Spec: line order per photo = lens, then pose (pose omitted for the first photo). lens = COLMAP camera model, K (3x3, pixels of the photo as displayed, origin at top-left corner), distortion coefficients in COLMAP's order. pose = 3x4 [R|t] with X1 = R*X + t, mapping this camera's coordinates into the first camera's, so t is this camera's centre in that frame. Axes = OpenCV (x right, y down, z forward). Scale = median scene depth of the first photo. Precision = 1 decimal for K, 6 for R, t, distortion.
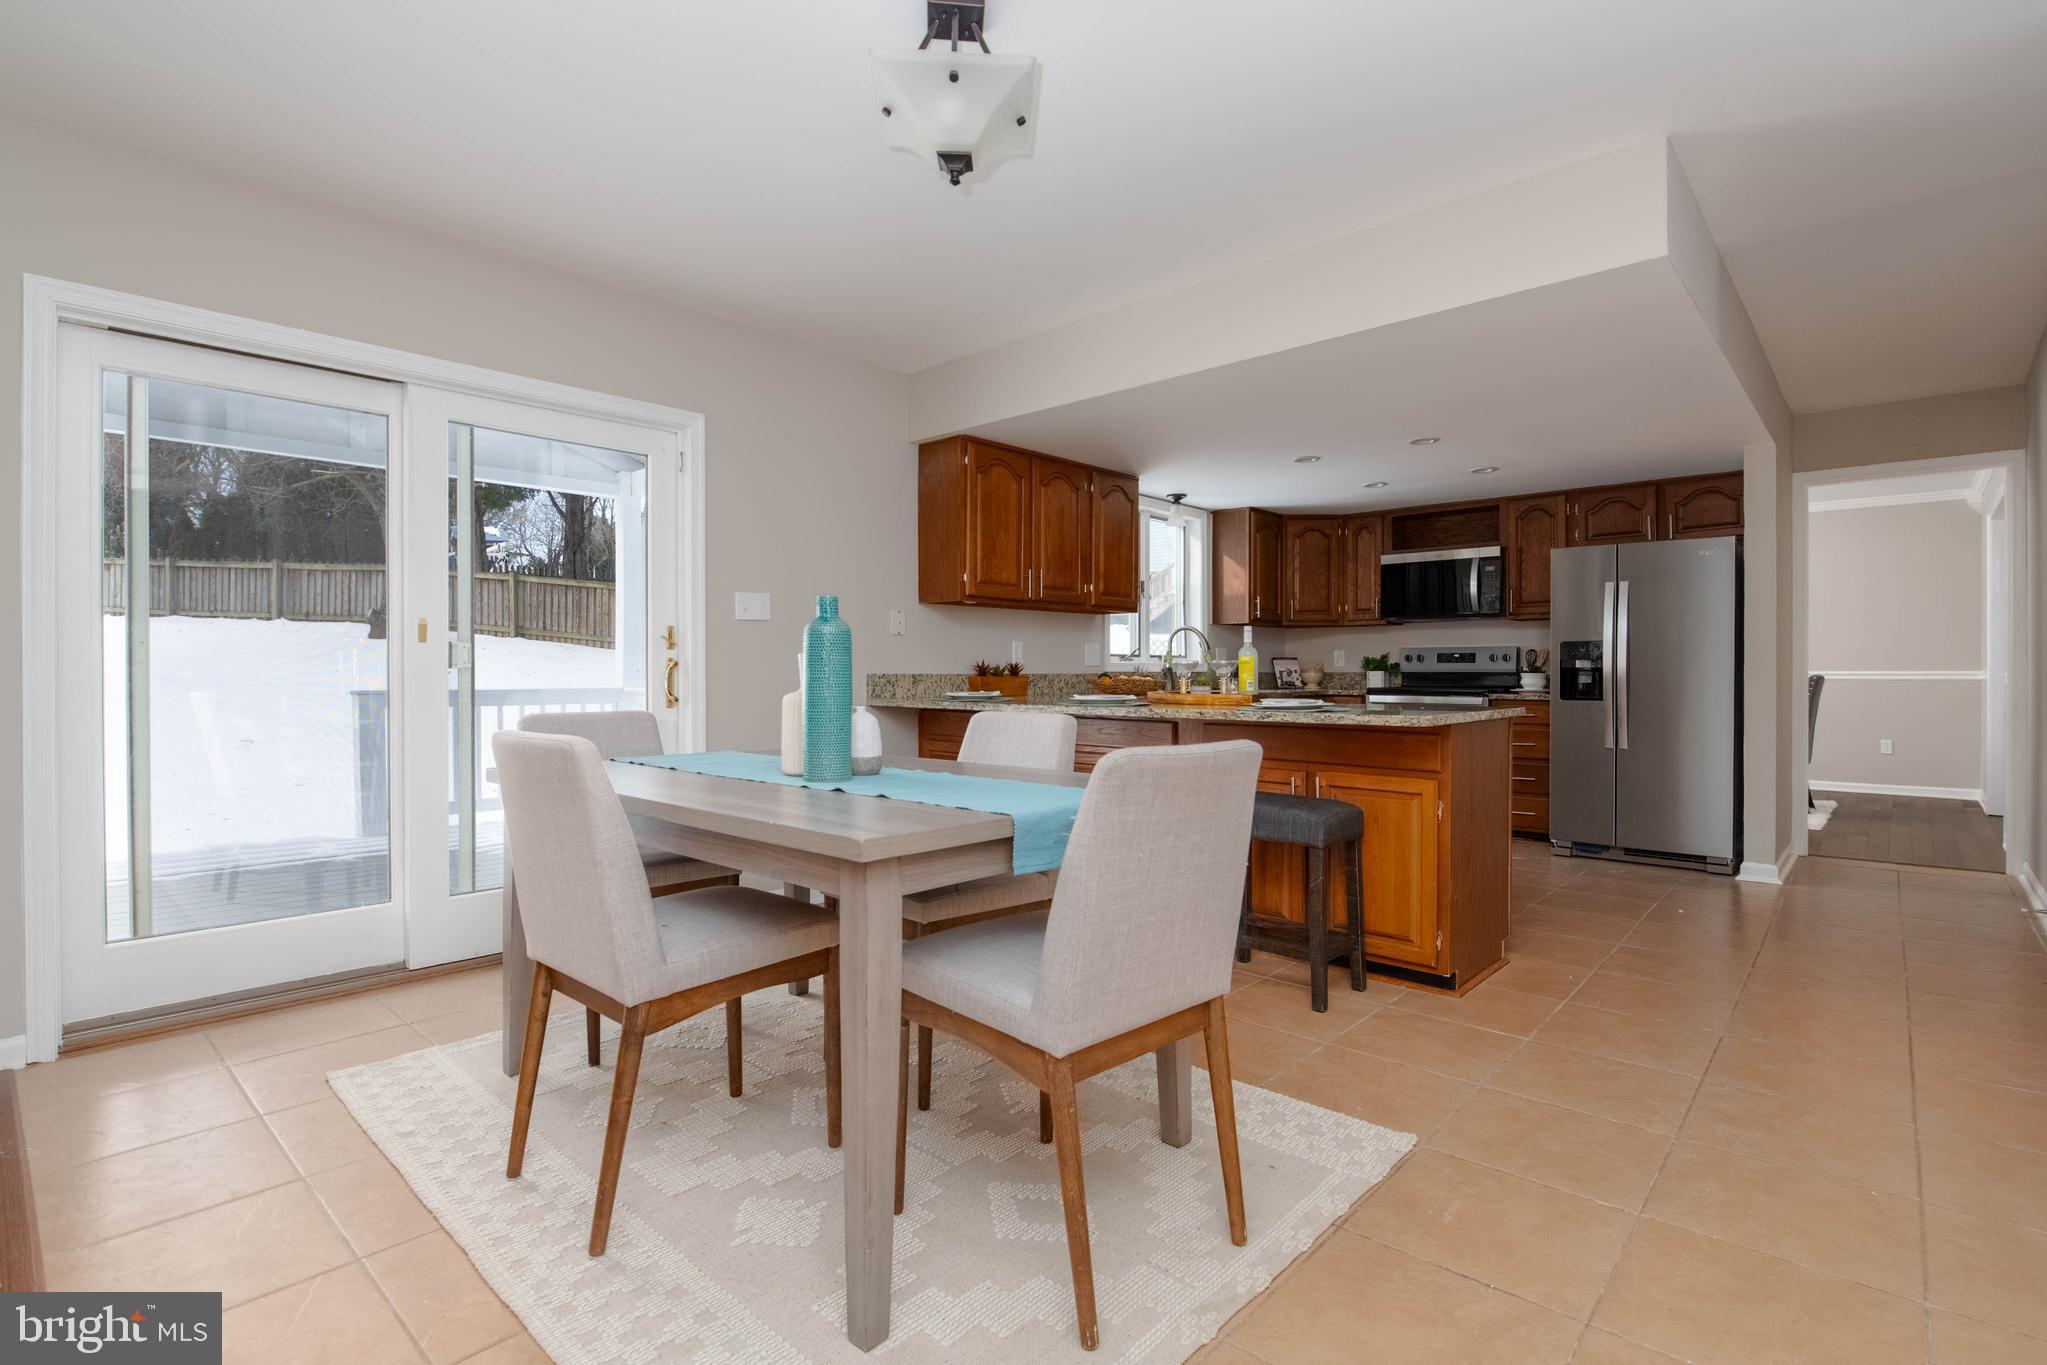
lens RADIAL K [[967.9, 0, 1045.3], [0, 967.9, 676.2], [0, 0, 1]] dist [0.005240, -0.006079]
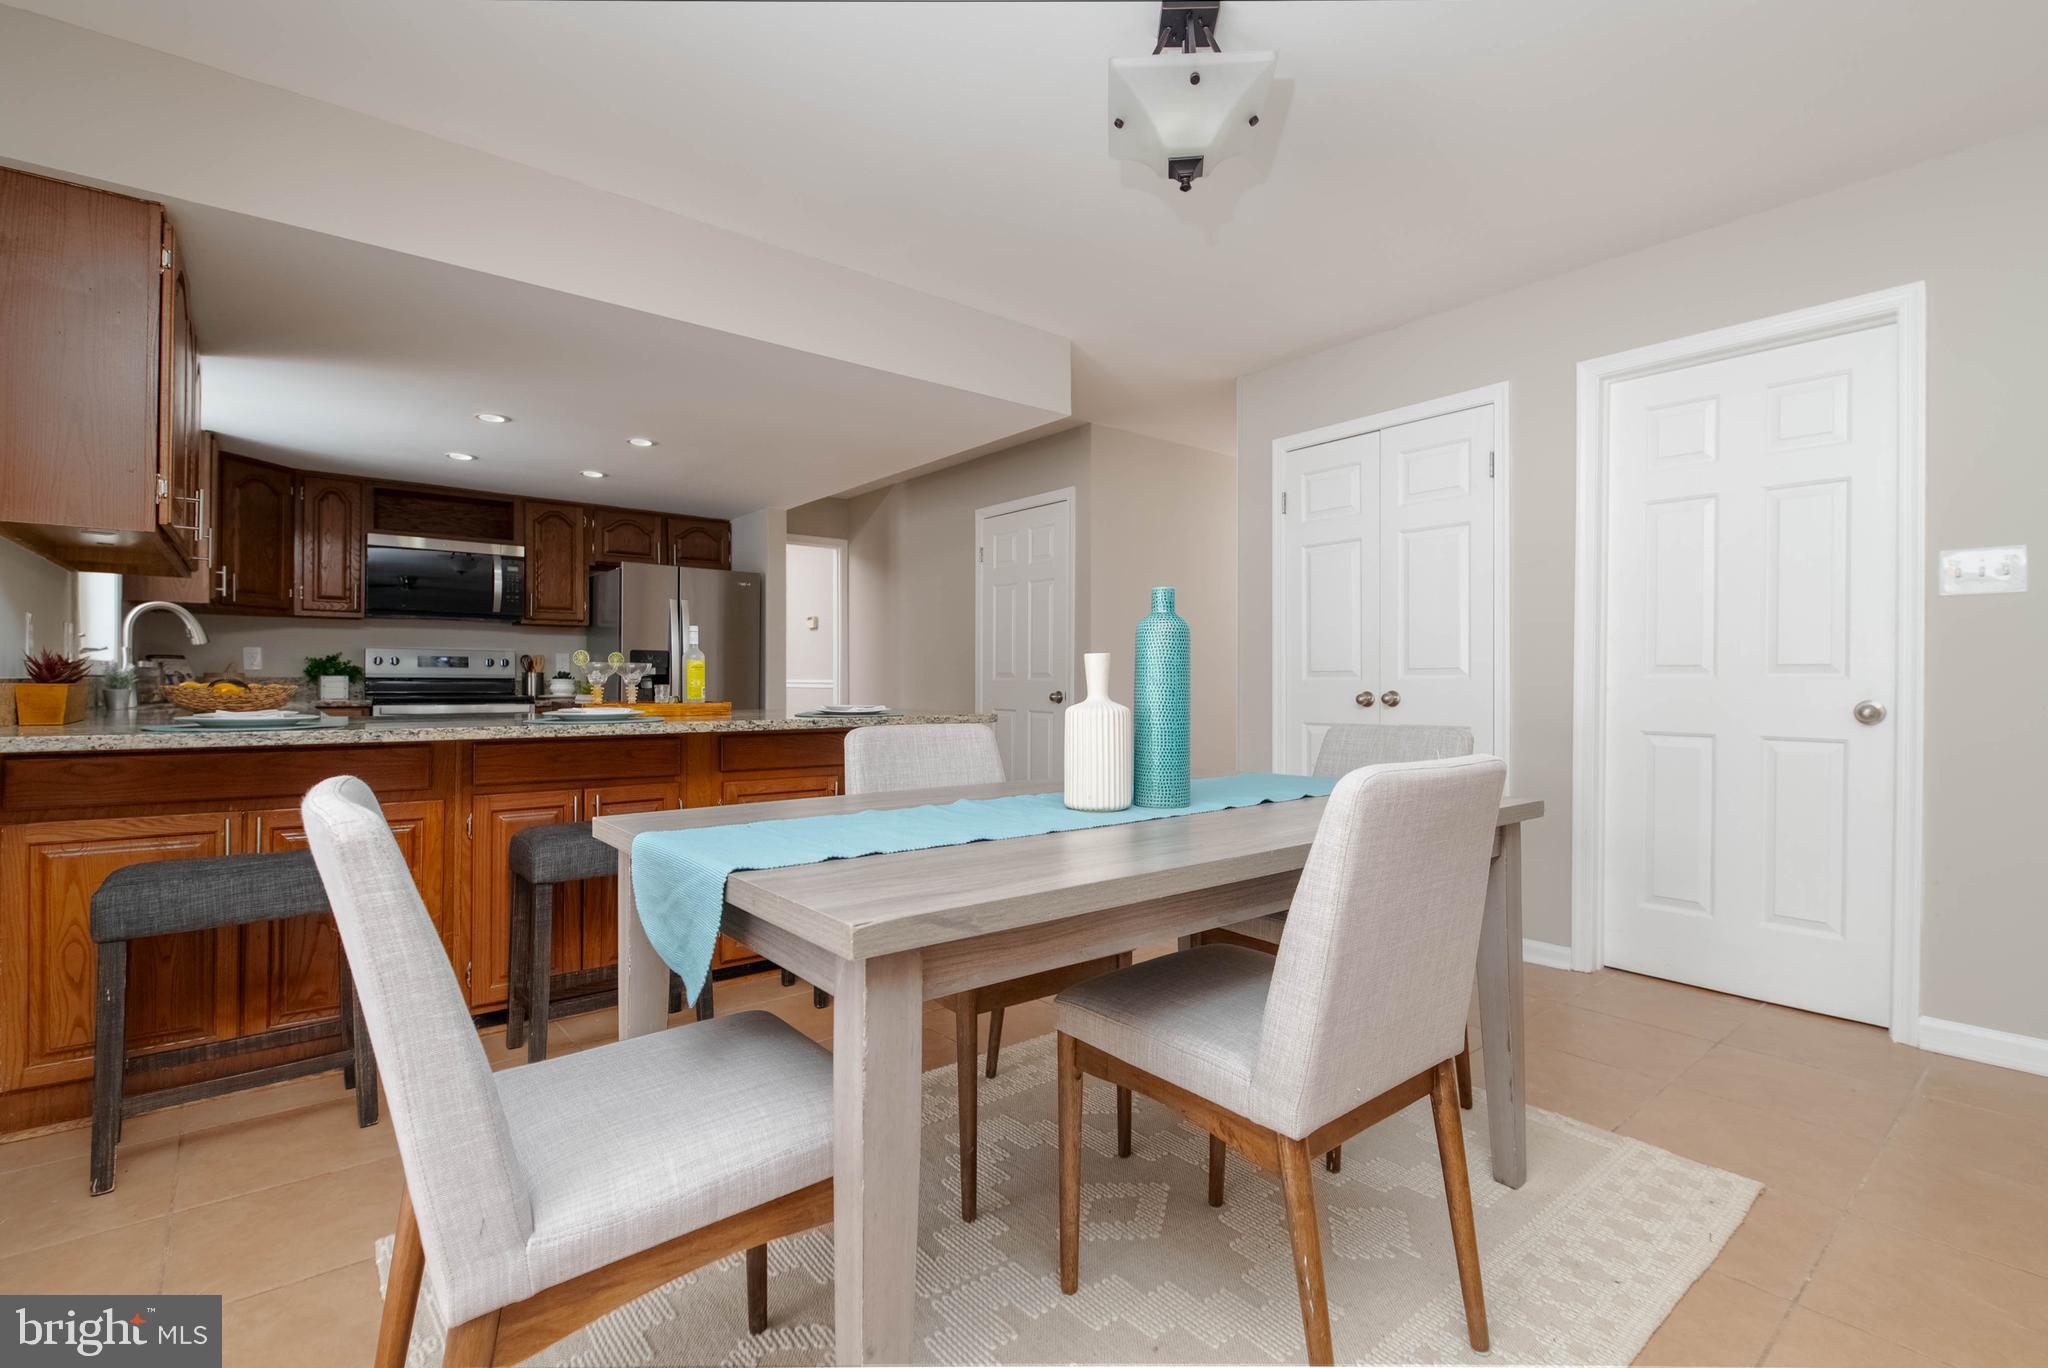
lens RADIAL K [[968.4, 0, 1026.3], [0, 968.4, 669.6], [0, 0, 1]] dist [0.005240, -0.006079]
pose [[0.180006, 0.014980, 0.983551, -0.389582], [-0.001584, 0.999887, -0.014939, 0.000519], [-0.983664, 0.001132, 0.180009, 0.349839]]
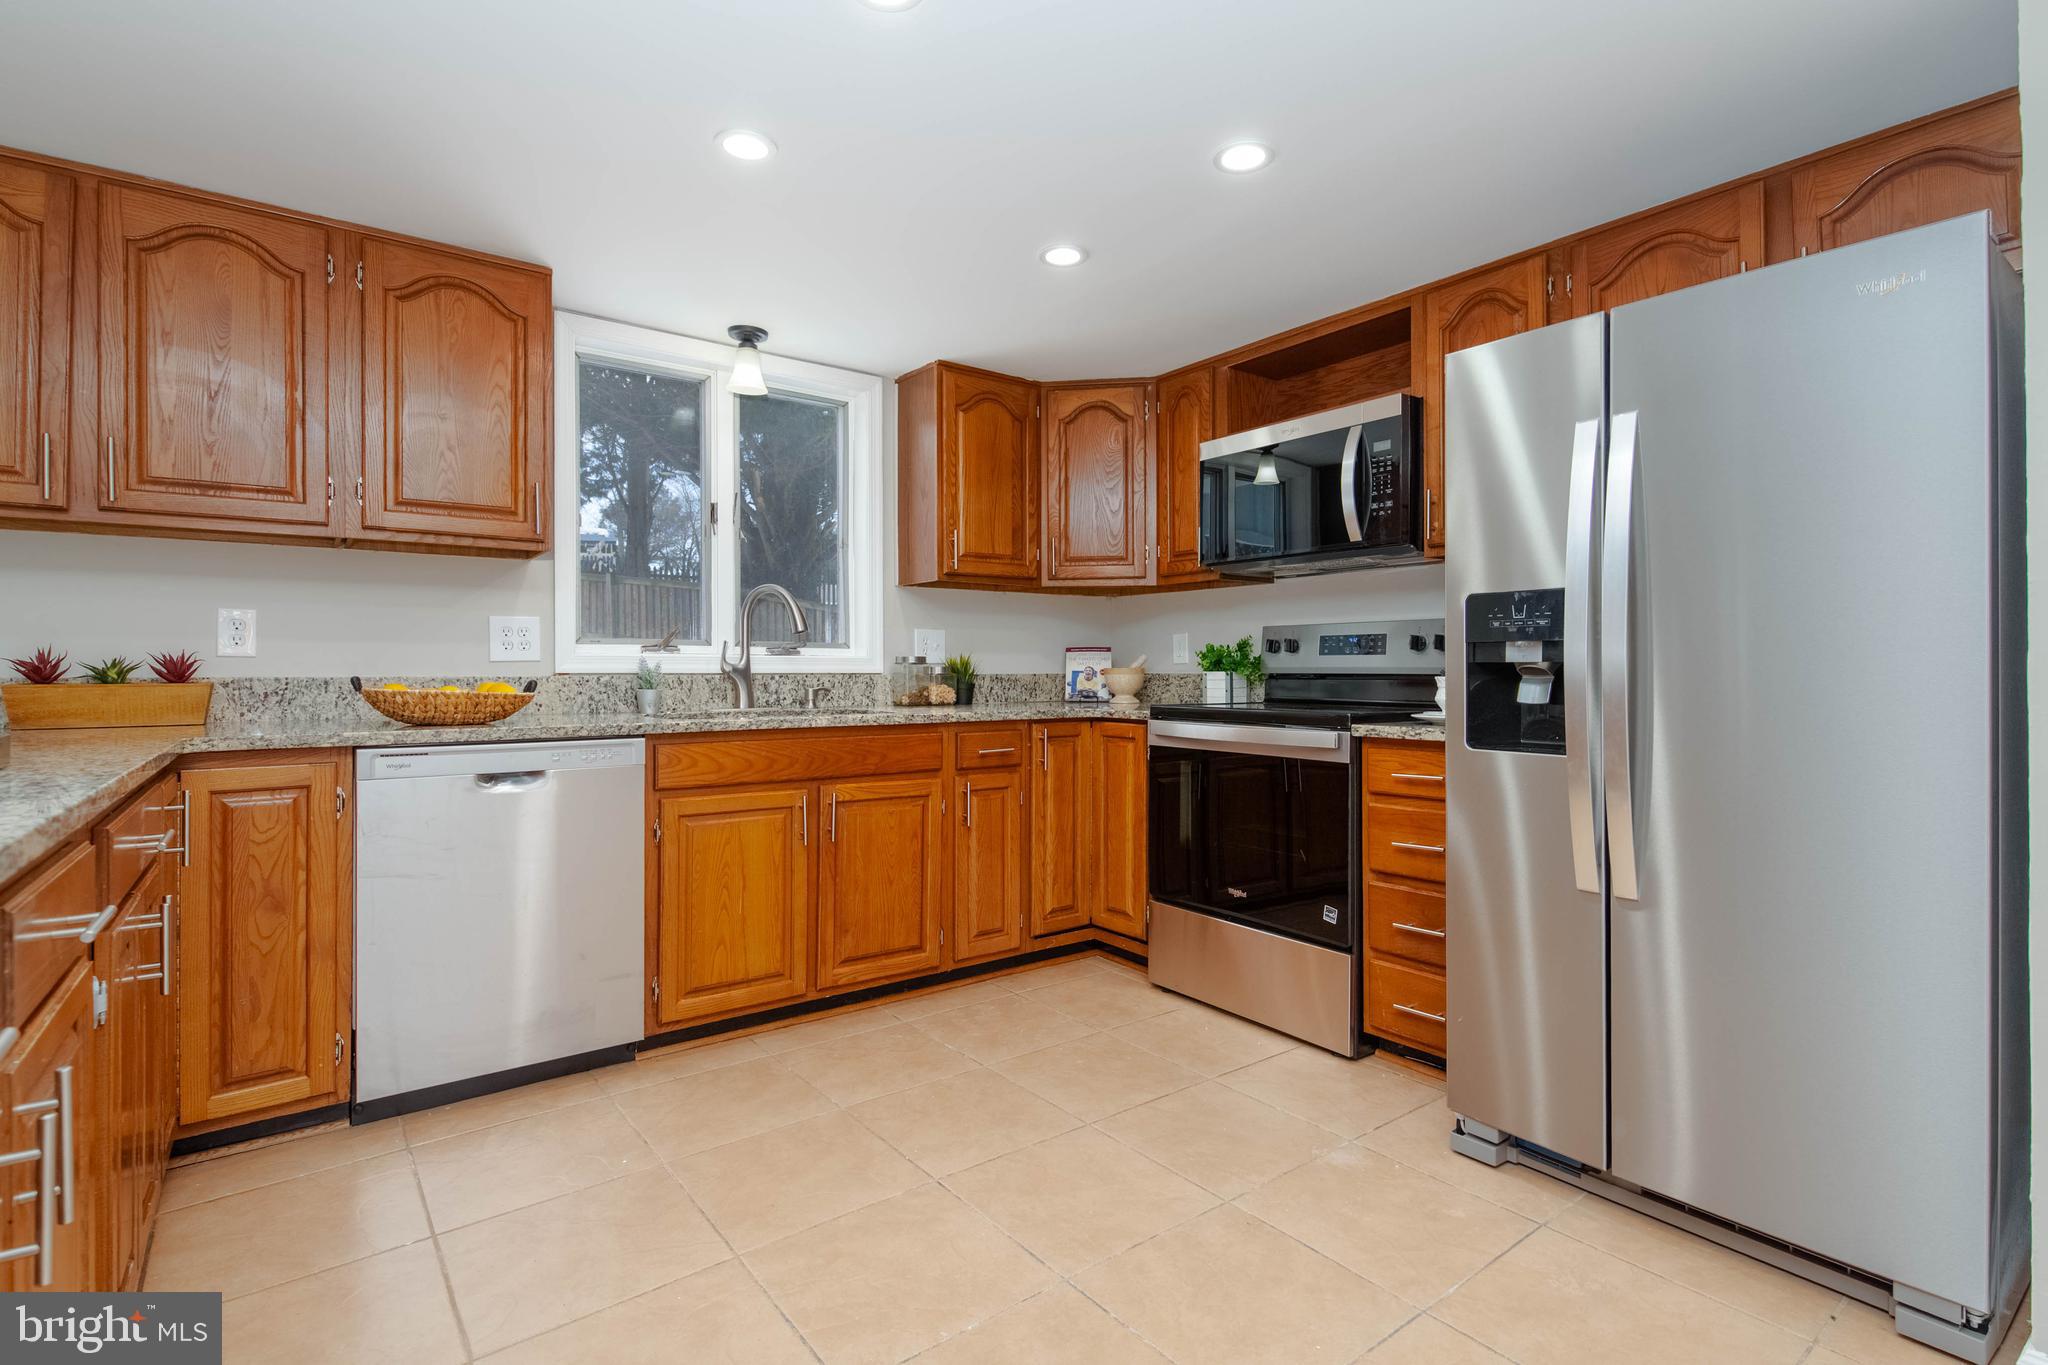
lens RADIAL K [[968.4, 0, 1031.5], [0, 968.4, 666.8], [0, 0, 1]] dist [0.005240, -0.006079]
pose [[0.980676, -0.001001, -0.195636, 0.399611], [-0.000854, 0.999956, -0.009395, -0.003310], [0.195637, 0.009381, 0.980632, 0.542414]]
